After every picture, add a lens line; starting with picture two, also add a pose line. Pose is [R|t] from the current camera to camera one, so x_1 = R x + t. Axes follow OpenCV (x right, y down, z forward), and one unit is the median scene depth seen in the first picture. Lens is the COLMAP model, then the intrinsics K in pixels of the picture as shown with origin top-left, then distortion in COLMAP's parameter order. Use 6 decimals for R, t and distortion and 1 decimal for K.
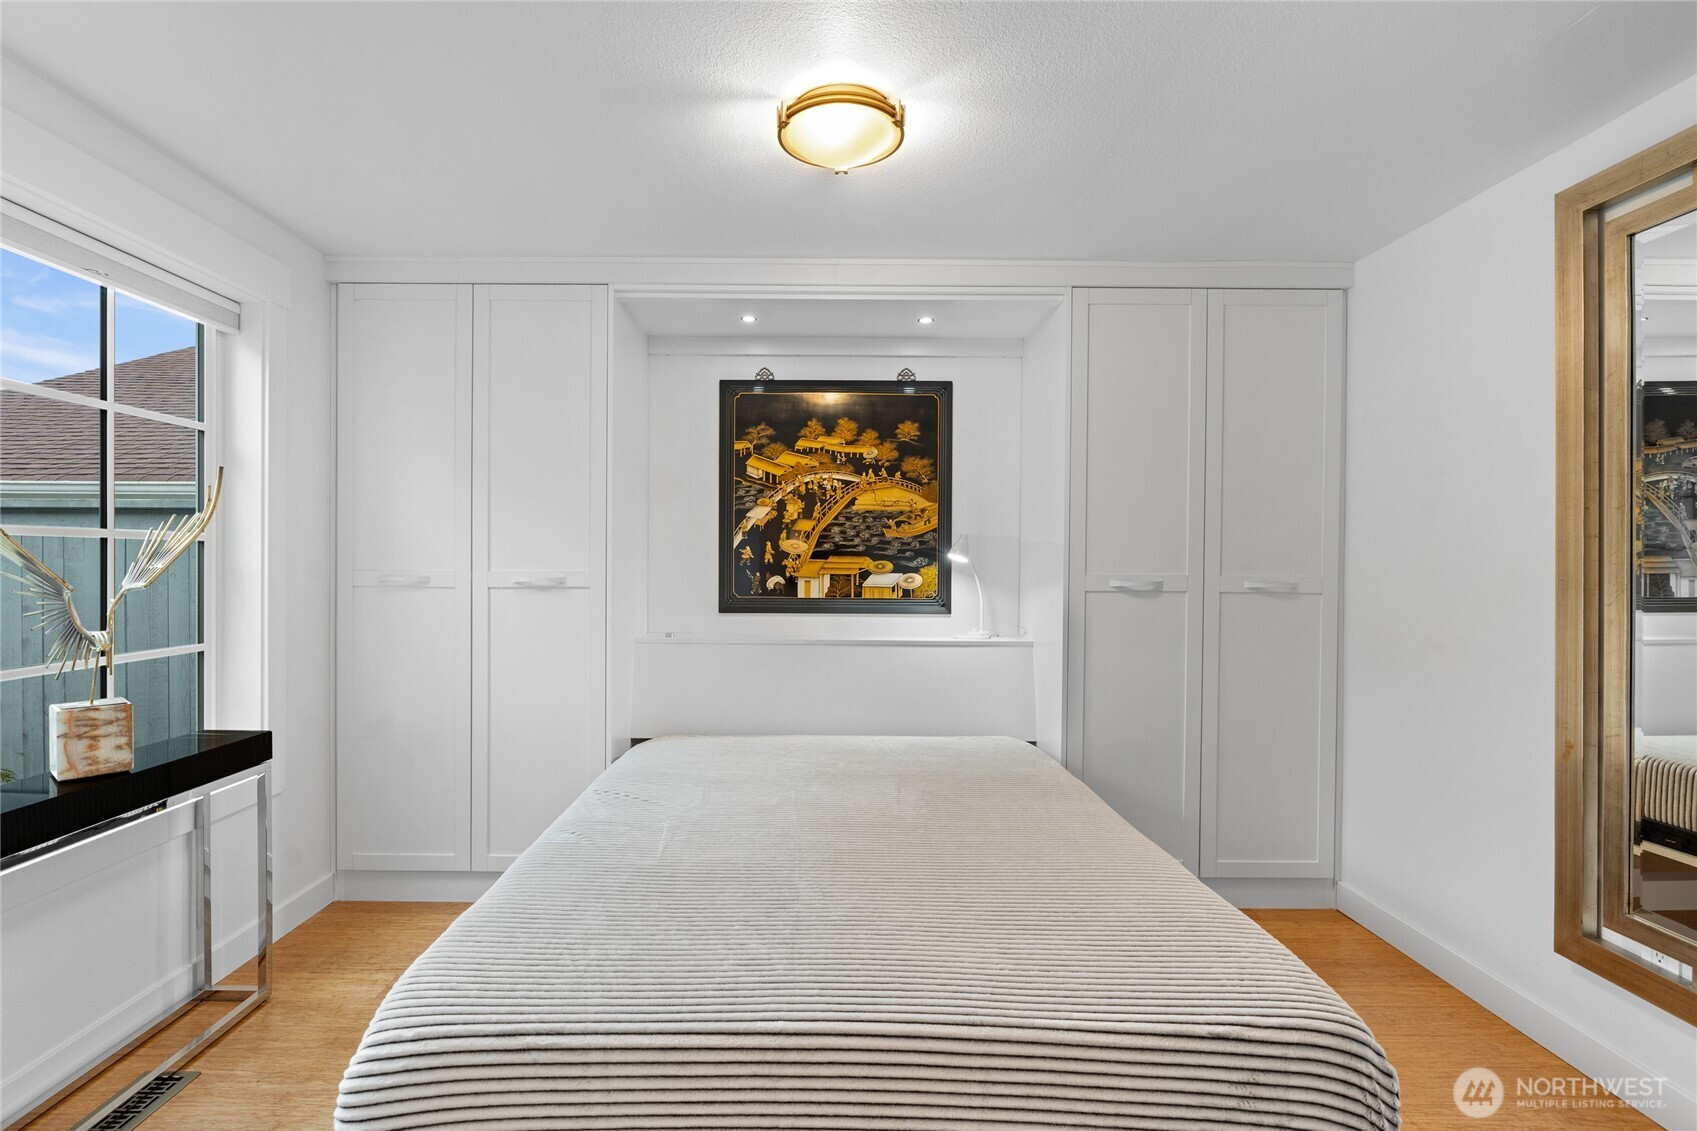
lens RADIAL K [[785.3, 0, 878.9], [0, 785.3, 575.7], [0, 0, 1]] dist [-0.006230, 0.001687]
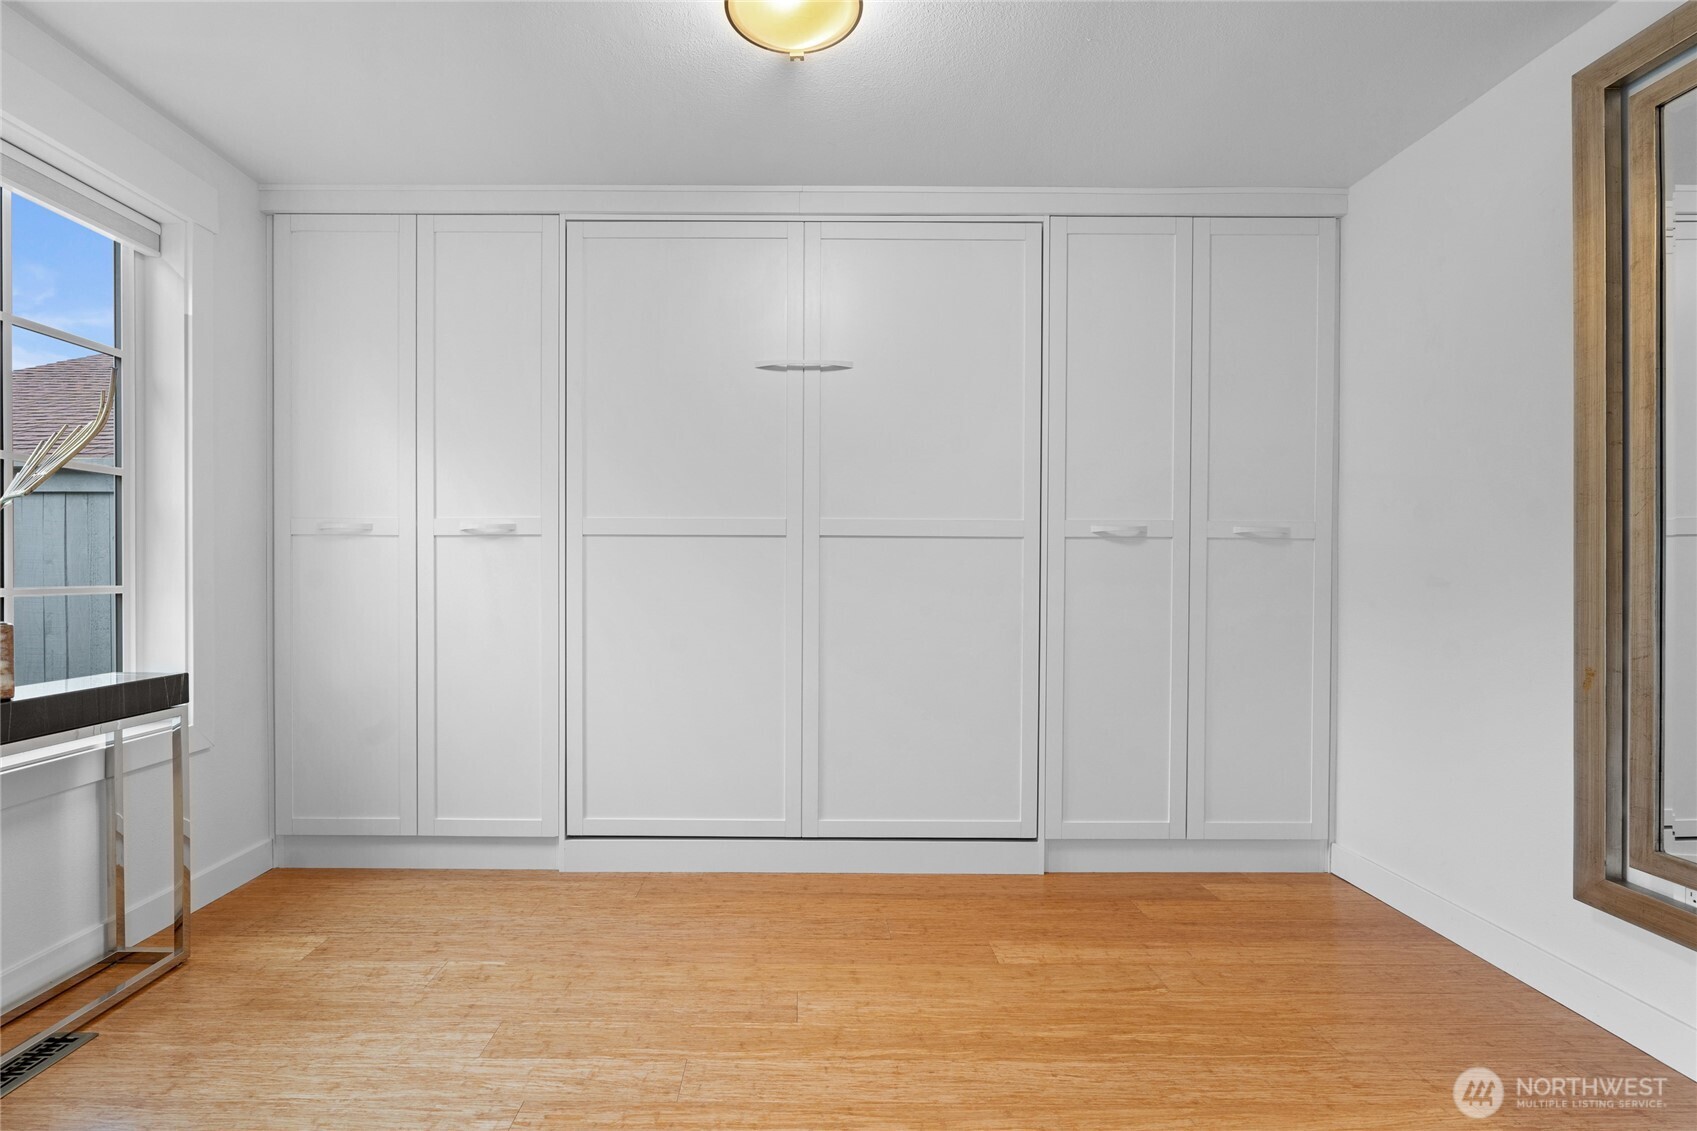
lens RADIAL K [[785.3, 0, 863.1], [0, 785.3, 575.3], [0, 0, 1]] dist [-0.006230, 0.001687]
pose [[0.999992, -0.003782, 0.001350, 0.022705], [0.003780, 0.999992, 0.001592, 0.080463], [-0.001356, -0.001586, 0.999998, 0.067957]]
